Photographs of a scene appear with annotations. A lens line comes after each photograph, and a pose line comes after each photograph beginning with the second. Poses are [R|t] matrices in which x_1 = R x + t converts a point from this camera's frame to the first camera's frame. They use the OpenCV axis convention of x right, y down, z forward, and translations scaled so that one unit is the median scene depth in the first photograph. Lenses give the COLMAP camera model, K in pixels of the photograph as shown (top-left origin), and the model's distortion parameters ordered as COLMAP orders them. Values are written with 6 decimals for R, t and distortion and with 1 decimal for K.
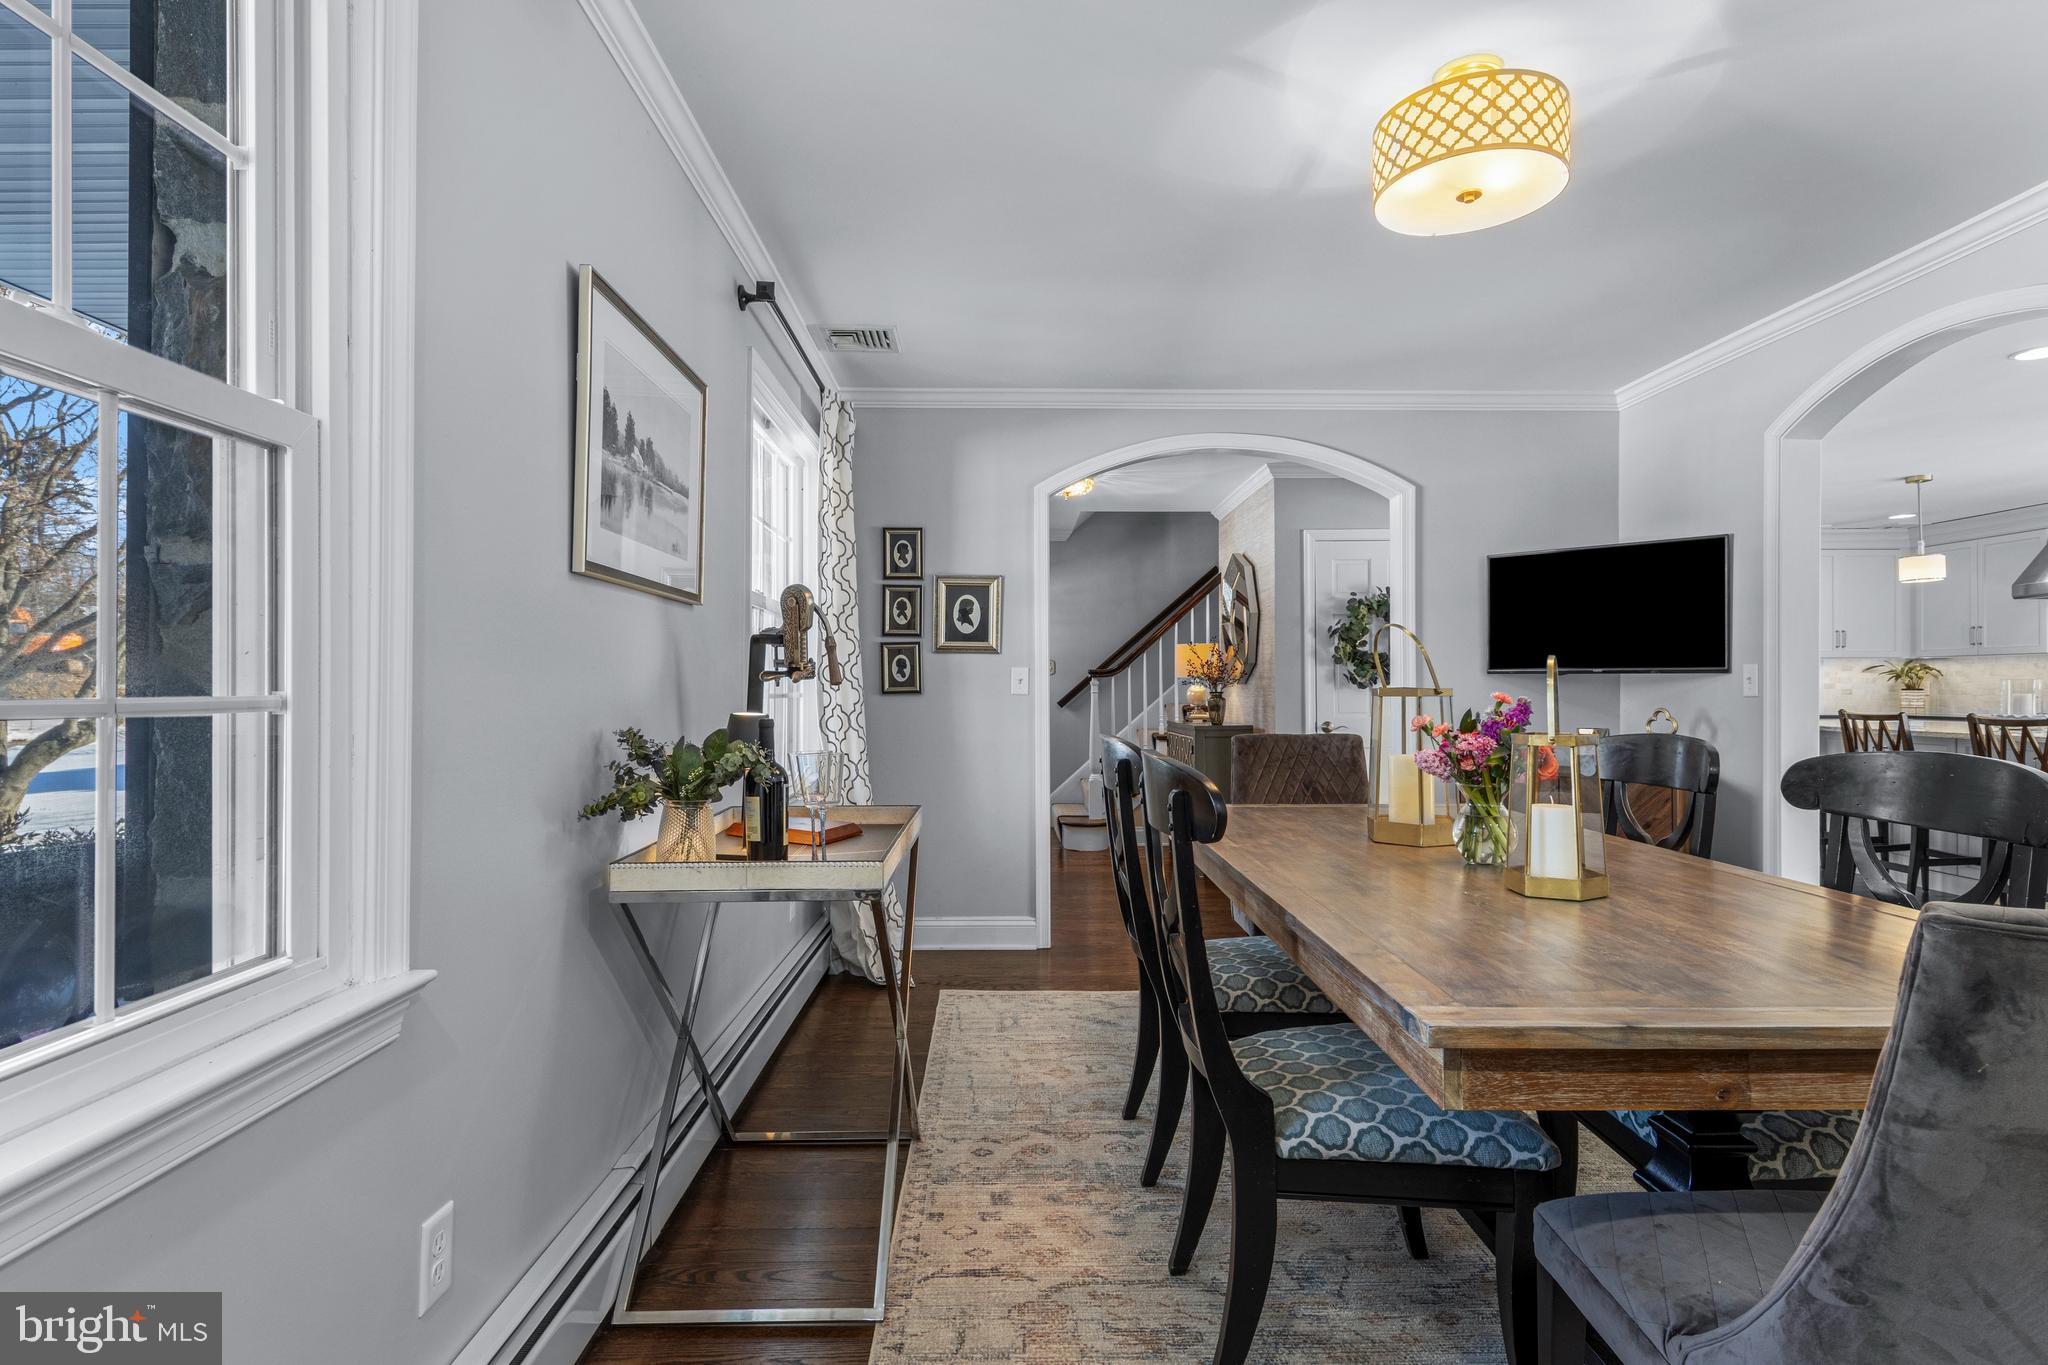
lens RADIAL K [[1049.3, 0, 1027.8], [0, 1049.3, 693.9], [0, 0, 1]] dist [0.009915, -0.000548]
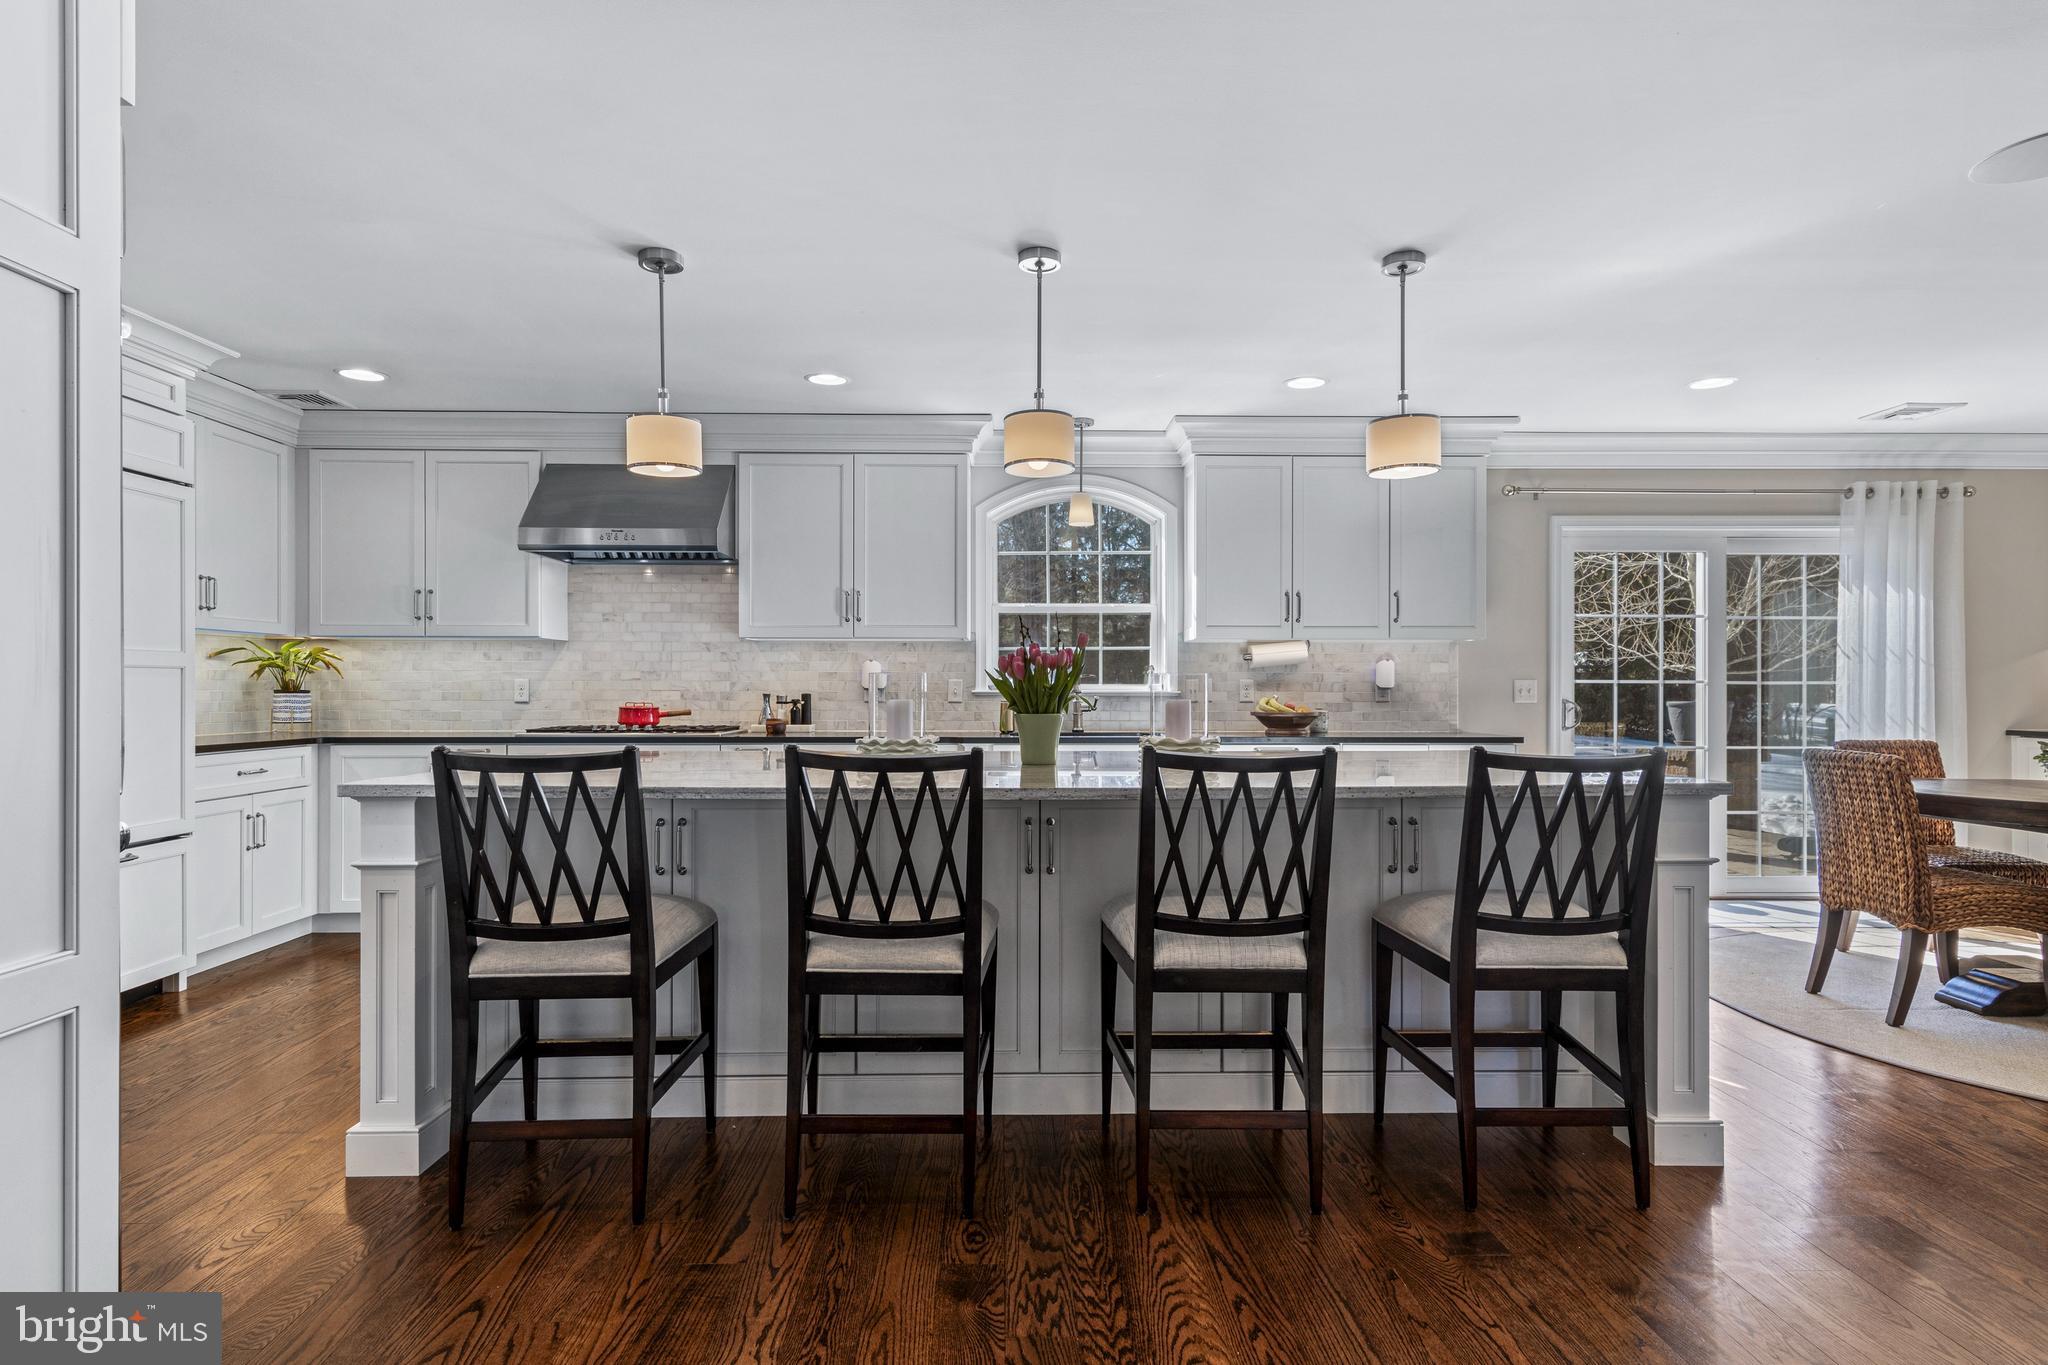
lens RADIAL K [[1039.0, 0, 1024.5], [0, 1039.0, 689.6], [0, 0, 1]] dist [0.006187, -0.000263]
pose [[-0.003659, -0.001560, 0.999992, 0.534773], [0.002857, 0.999995, 0.001570, -0.009824], [-0.999989, 0.002862, -0.003655, 1.224032]]
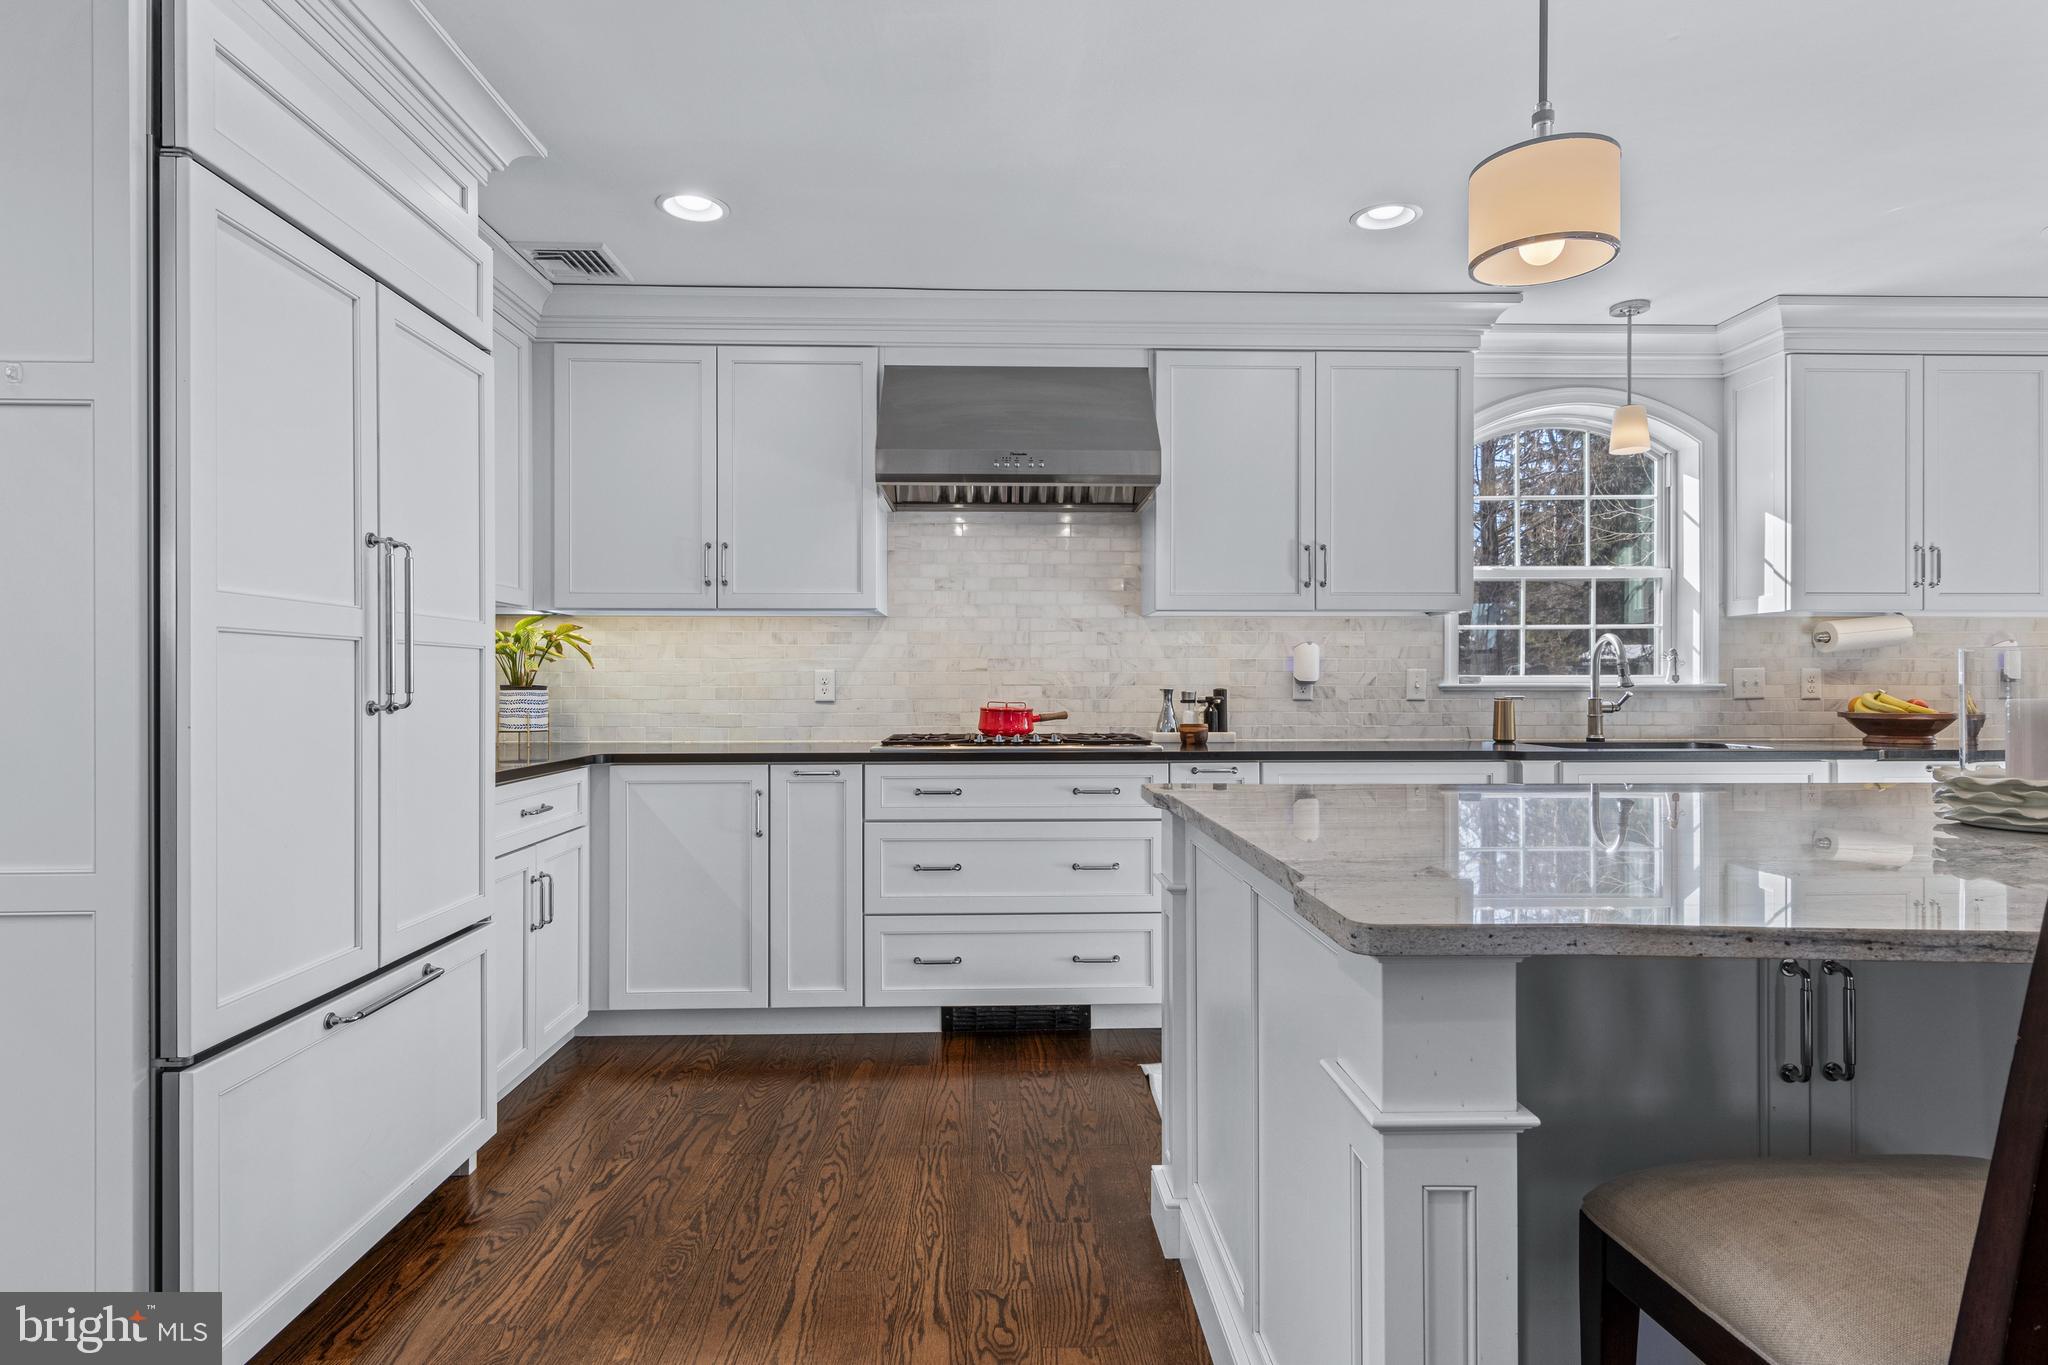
lens RADIAL K [[1040.5, 0, 1023.3], [0, 1040.5, 683.6], [0, 0, 1]] dist [0.008900, -0.000631]
pose [[-0.012739, 0.000086, 0.999919, 0.874130], [0.005044, 0.999987, -0.000022, -0.009195], [-0.999906, 0.005044, -0.012739, 1.656468]]
